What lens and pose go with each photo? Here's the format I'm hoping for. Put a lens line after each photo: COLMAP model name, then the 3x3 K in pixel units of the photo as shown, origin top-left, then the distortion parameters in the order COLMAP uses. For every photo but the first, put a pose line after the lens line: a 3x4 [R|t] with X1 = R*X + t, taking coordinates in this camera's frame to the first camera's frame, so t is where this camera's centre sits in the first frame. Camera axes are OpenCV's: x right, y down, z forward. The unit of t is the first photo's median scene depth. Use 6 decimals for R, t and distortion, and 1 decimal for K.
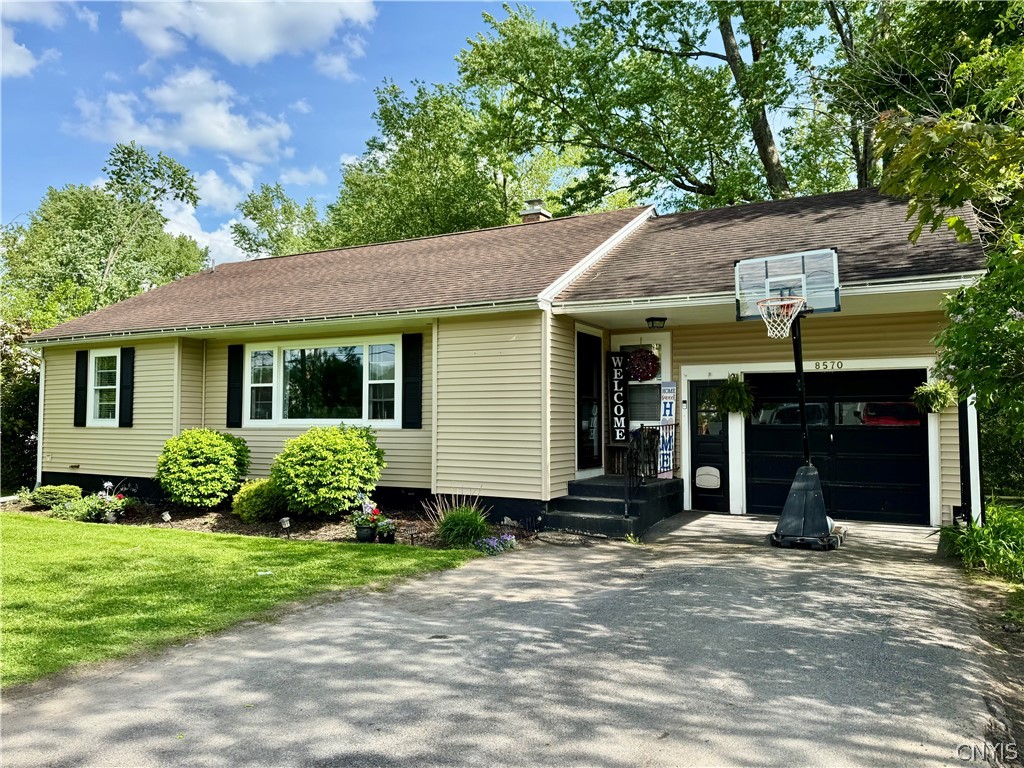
lens RADIAL K [[721.1, 0, 512.0], [0, 721.1, 384.0], [0, 0, 1]] dist [0.044731, -0.005096]
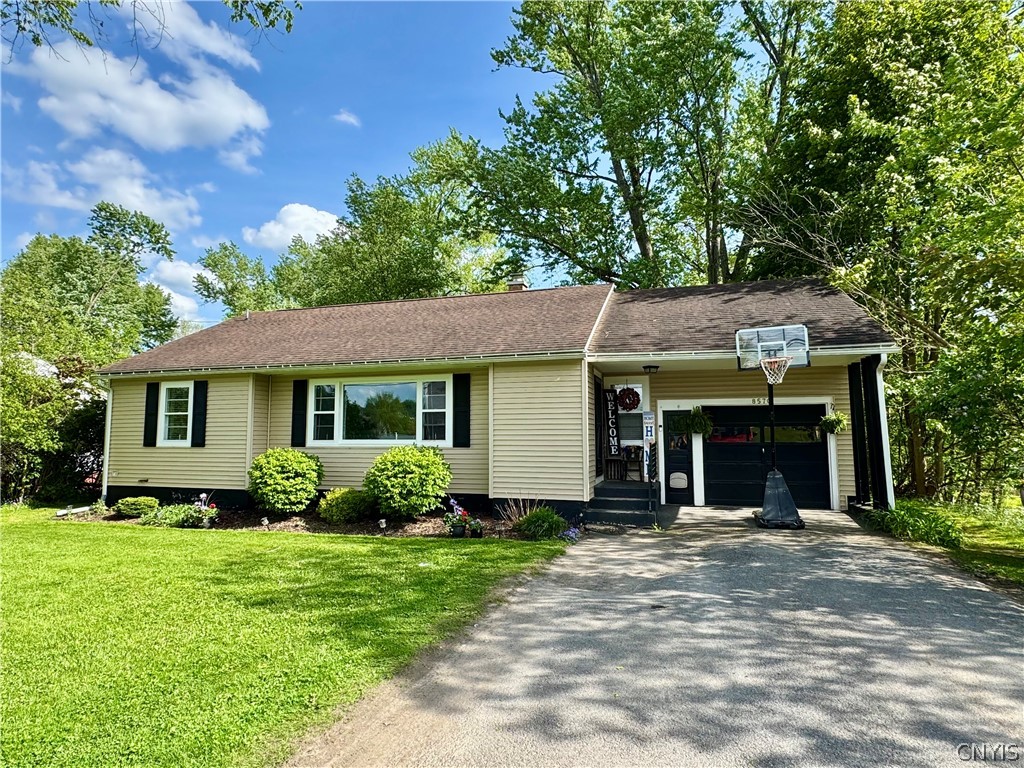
lens RADIAL K [[555.9, 0, 512.0], [0, 555.9, 384.0], [0, 0, 1]] dist [0.003609, 0.001677]
pose [[0.980961, 0.013108, 0.193762, -0.238746], [-0.004635, 0.999016, -0.044116, -0.007488], [-0.194149, 0.042378, 0.980056, 0.001828]]
